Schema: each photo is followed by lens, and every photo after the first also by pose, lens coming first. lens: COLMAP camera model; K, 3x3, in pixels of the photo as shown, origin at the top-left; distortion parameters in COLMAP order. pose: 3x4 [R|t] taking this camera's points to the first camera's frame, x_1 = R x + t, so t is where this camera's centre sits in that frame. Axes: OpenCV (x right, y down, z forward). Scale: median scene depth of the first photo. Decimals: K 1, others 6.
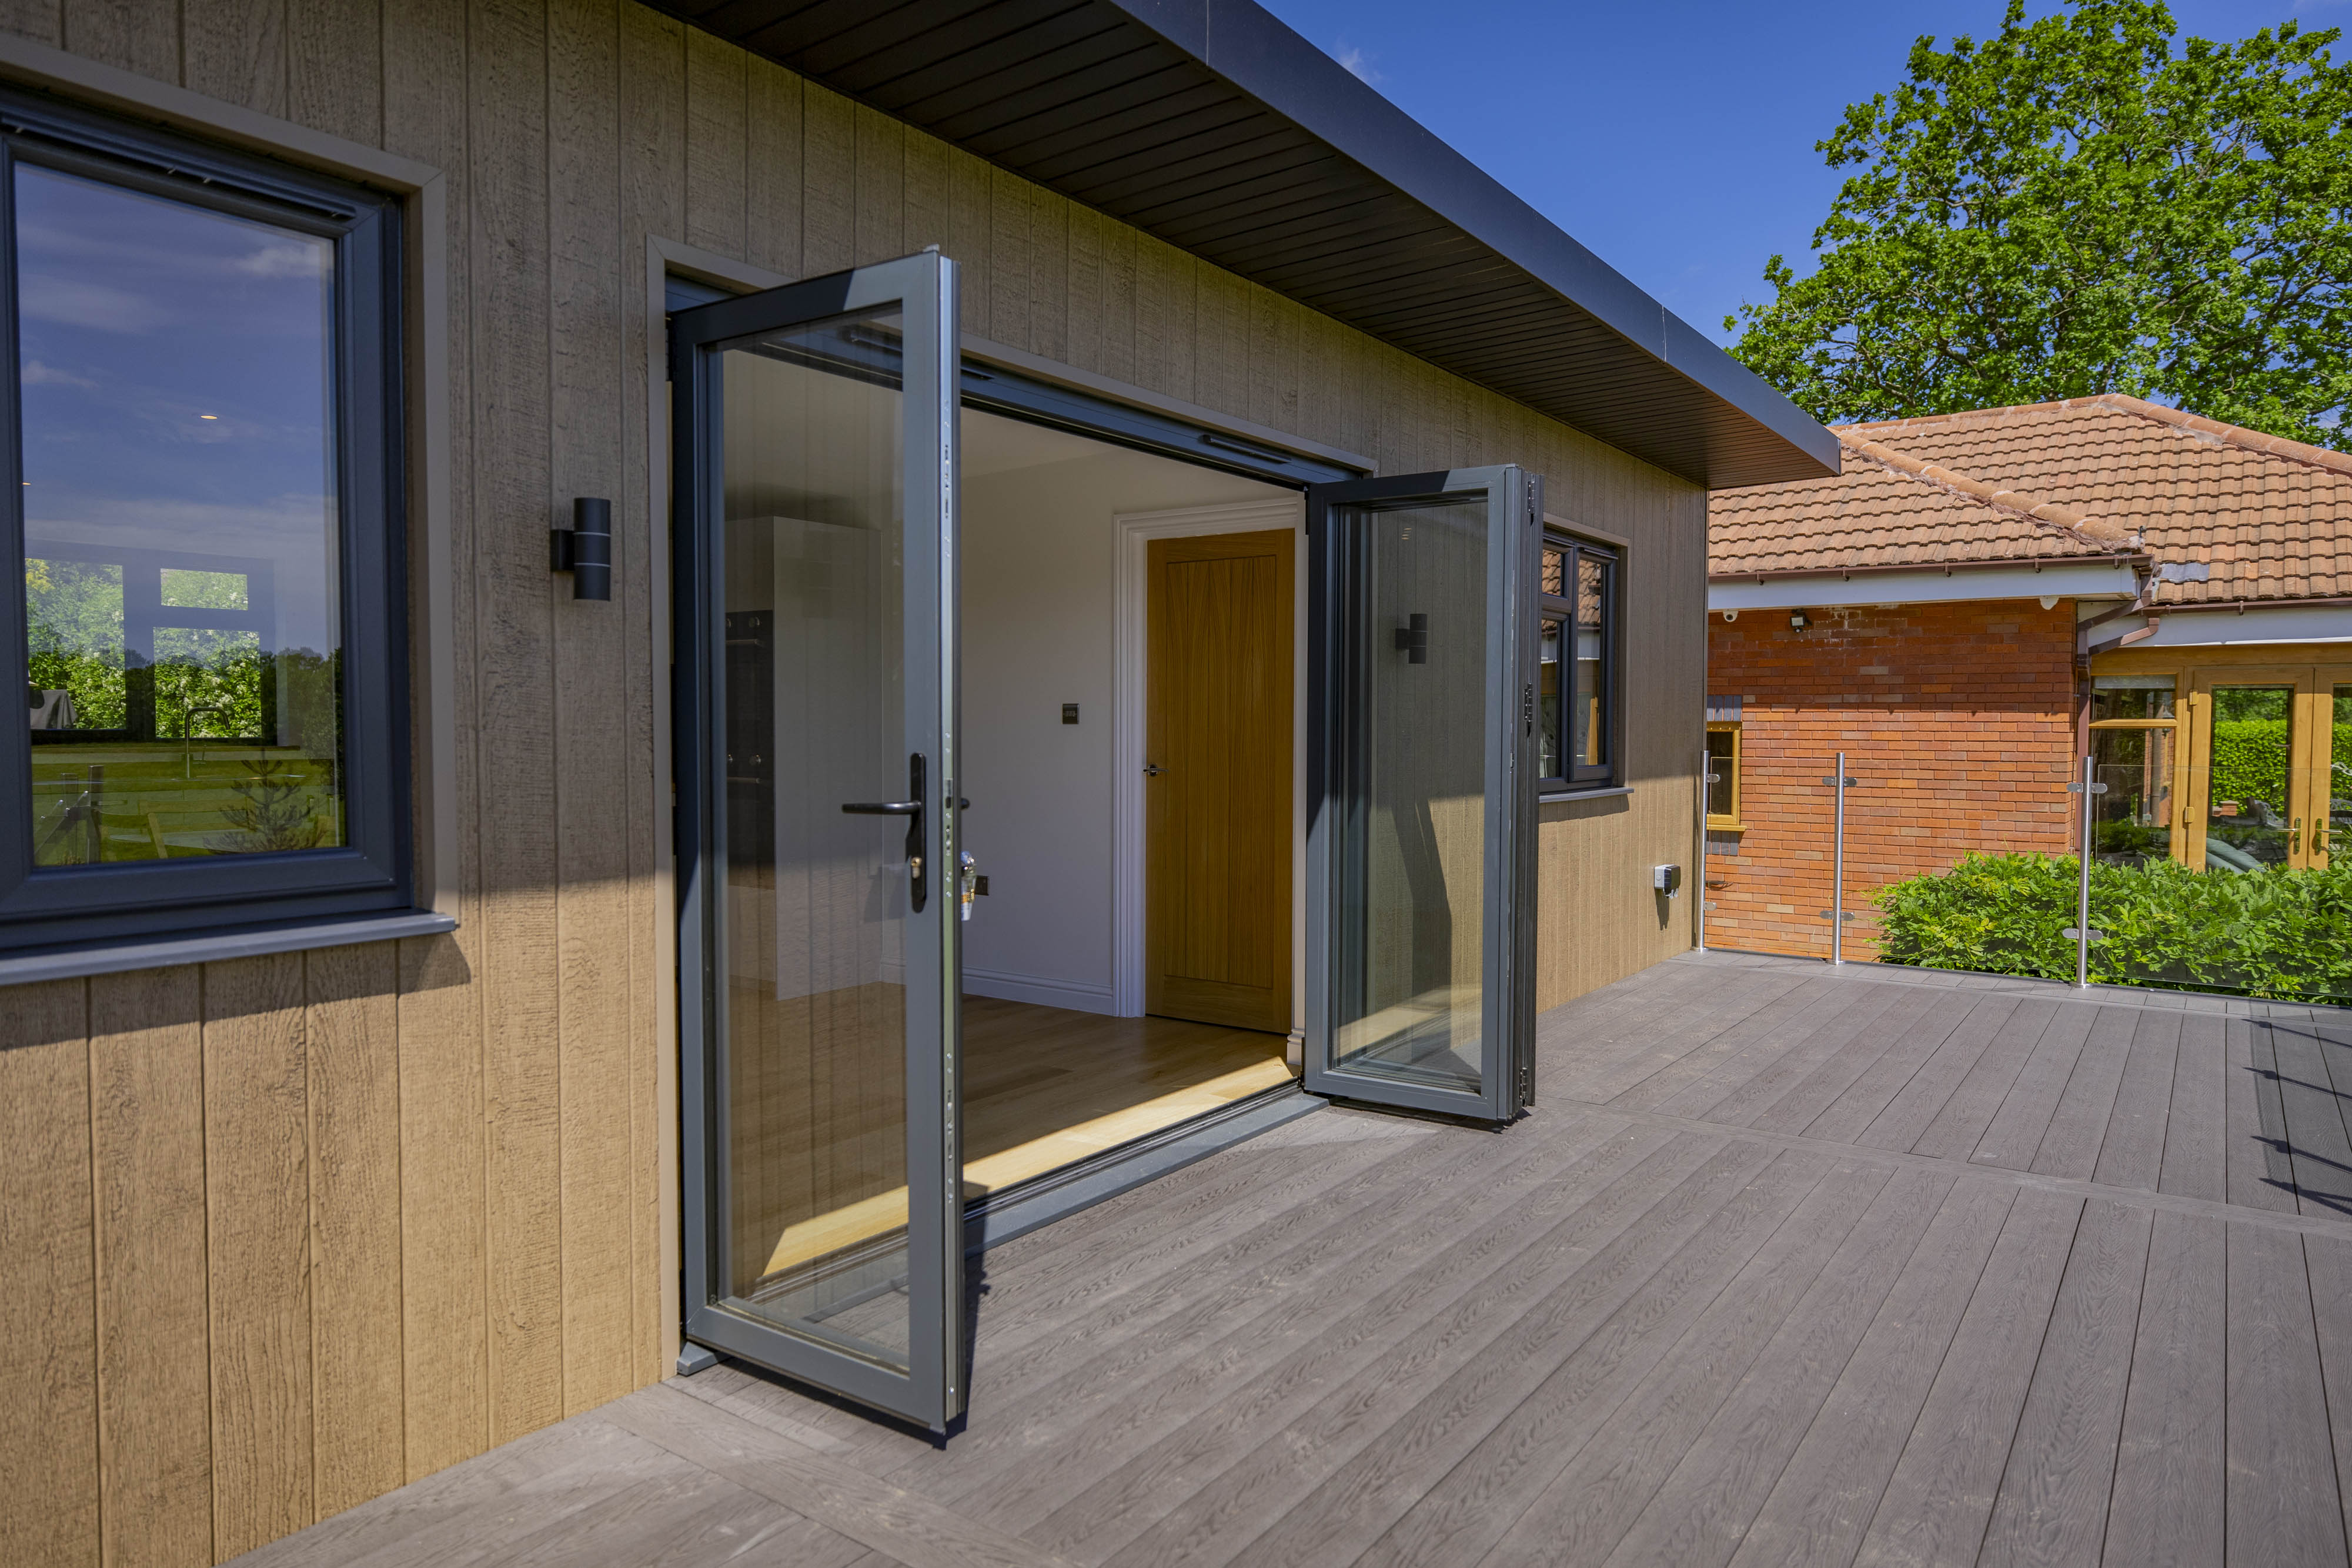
lens RADIAL K [[1484.8, 0, 1169.0], [0, 1484.8, 783.6], [0, 0, 1]] dist [-0.002706, 0.000400]
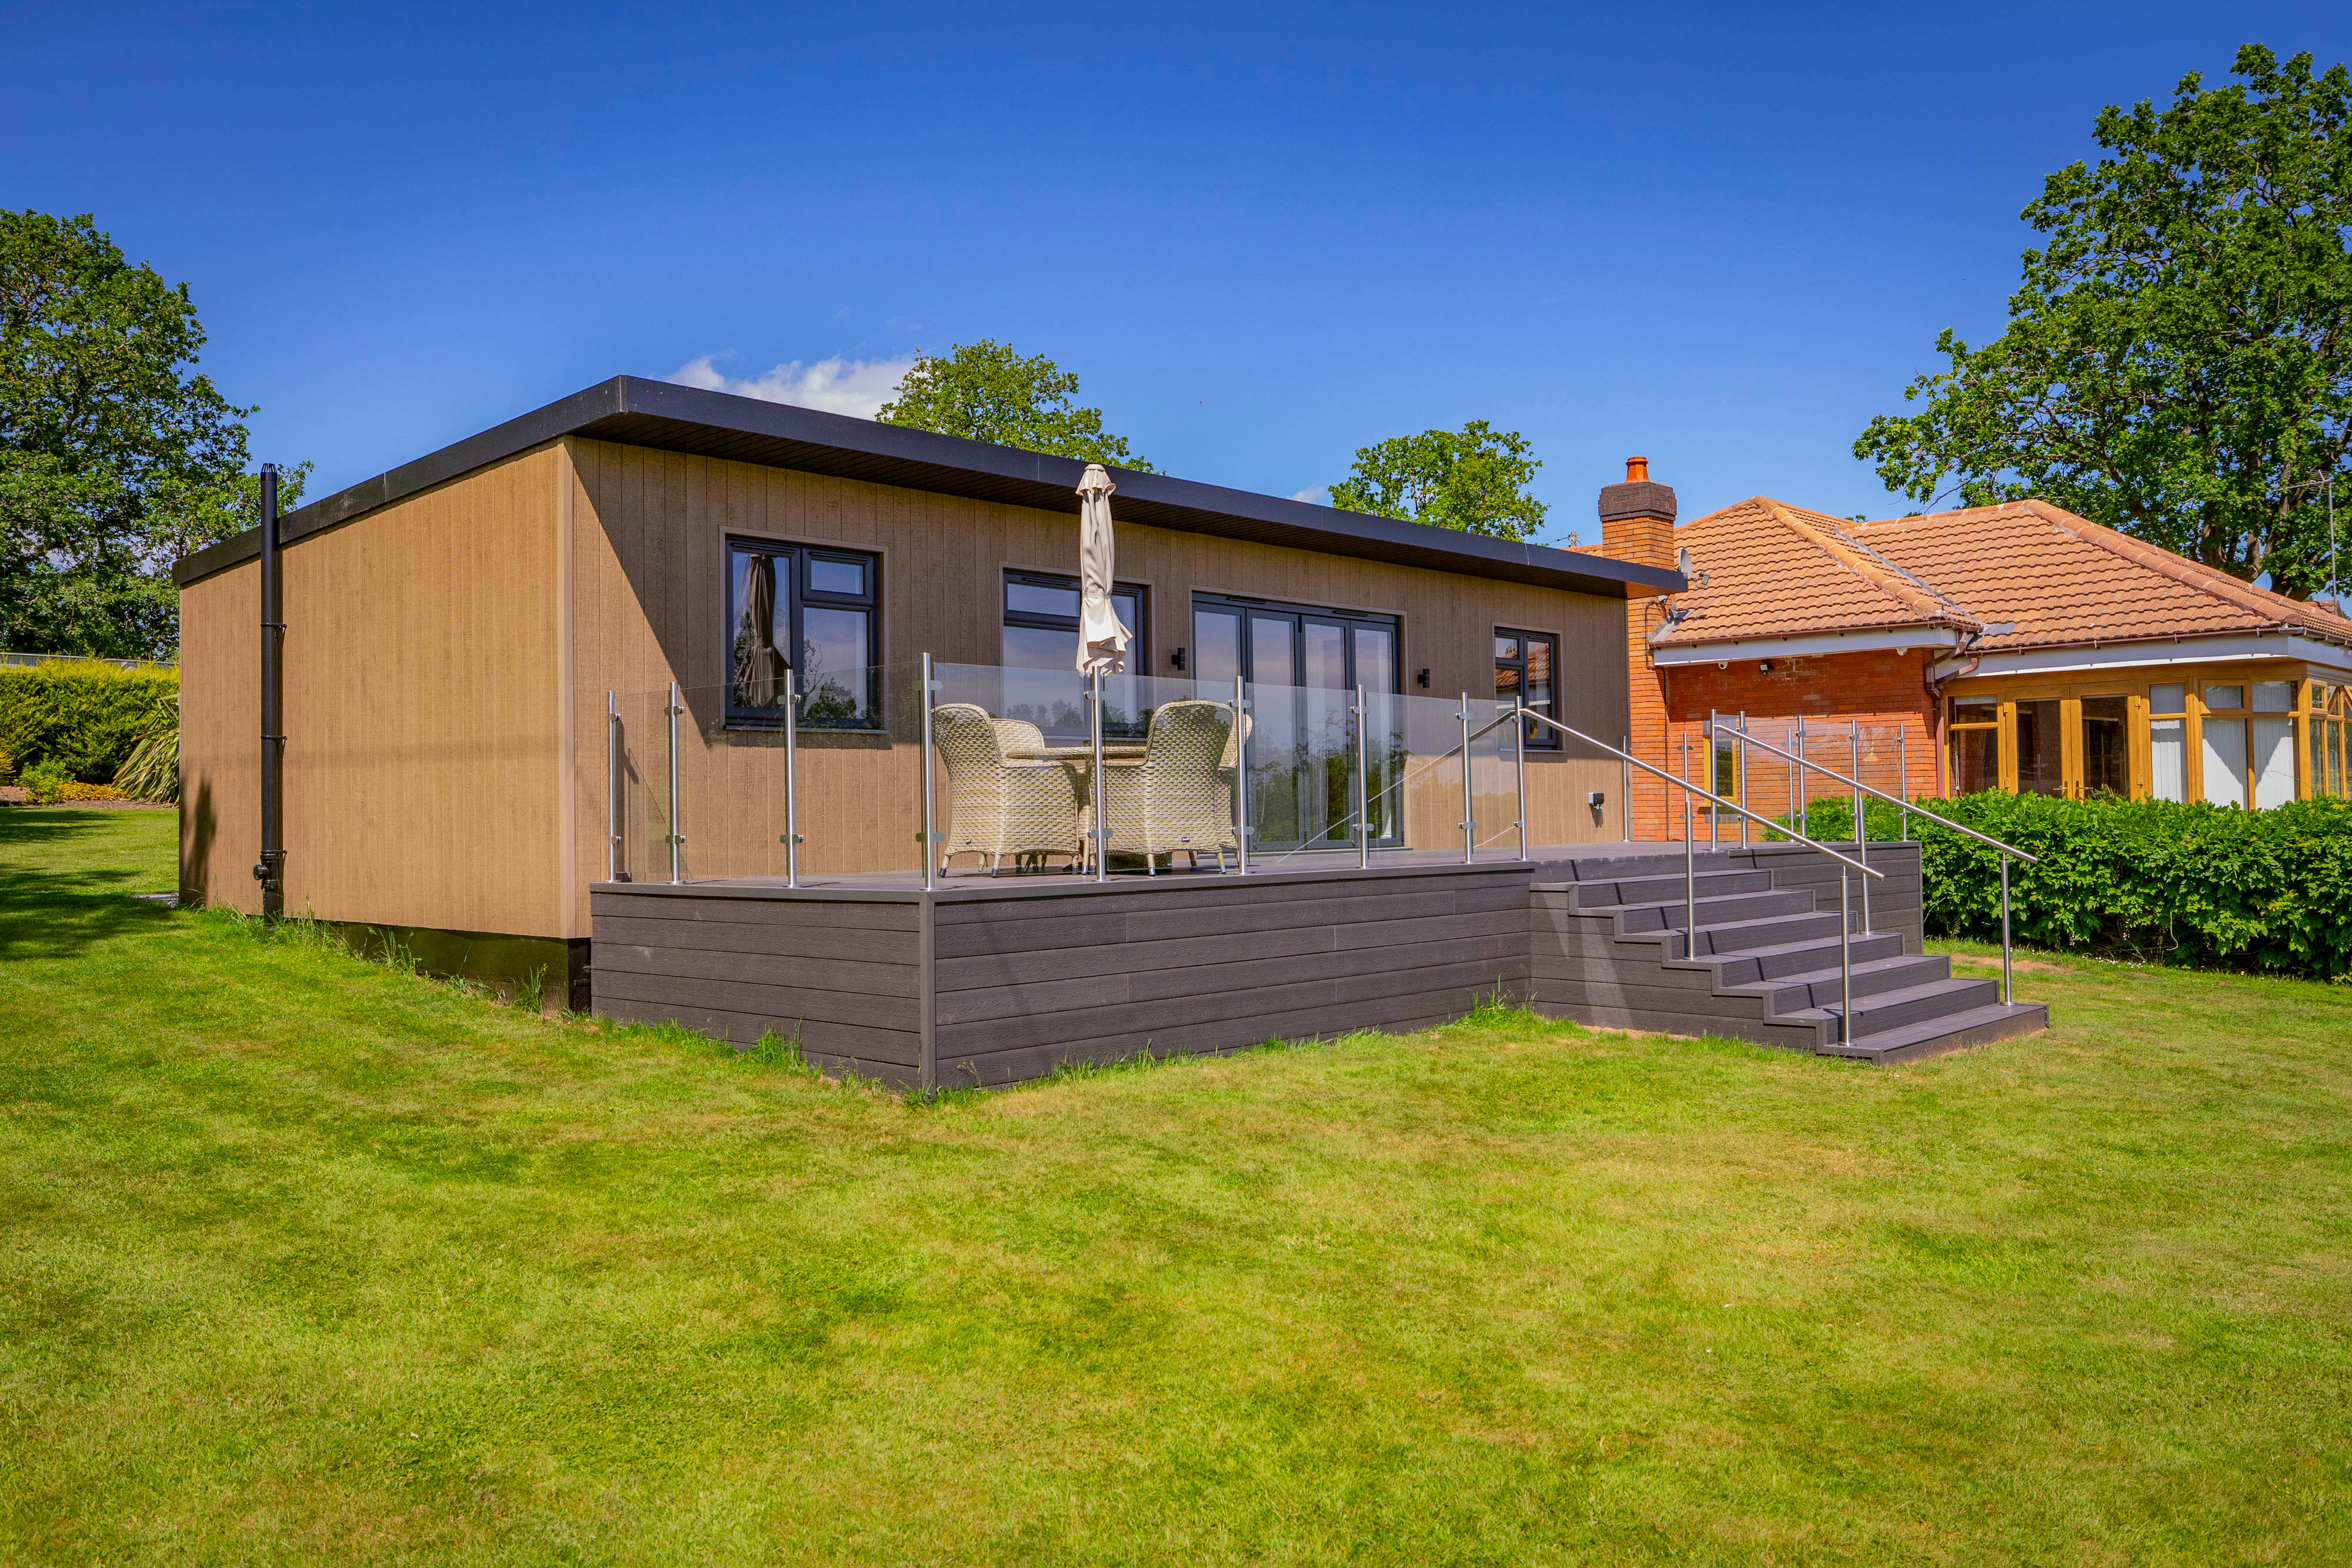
lens RADIAL K [[1708.2, 0, 1181.7], [0, 1708.2, 788.5], [0, 0, 1]] dist [0.005037, -0.004683]
pose [[0.990857, -0.020400, -0.133367, 0.063988], [0.013164, 0.998404, -0.054912, 0.115165], [0.134275, 0.052655, 0.989544, -0.905704]]
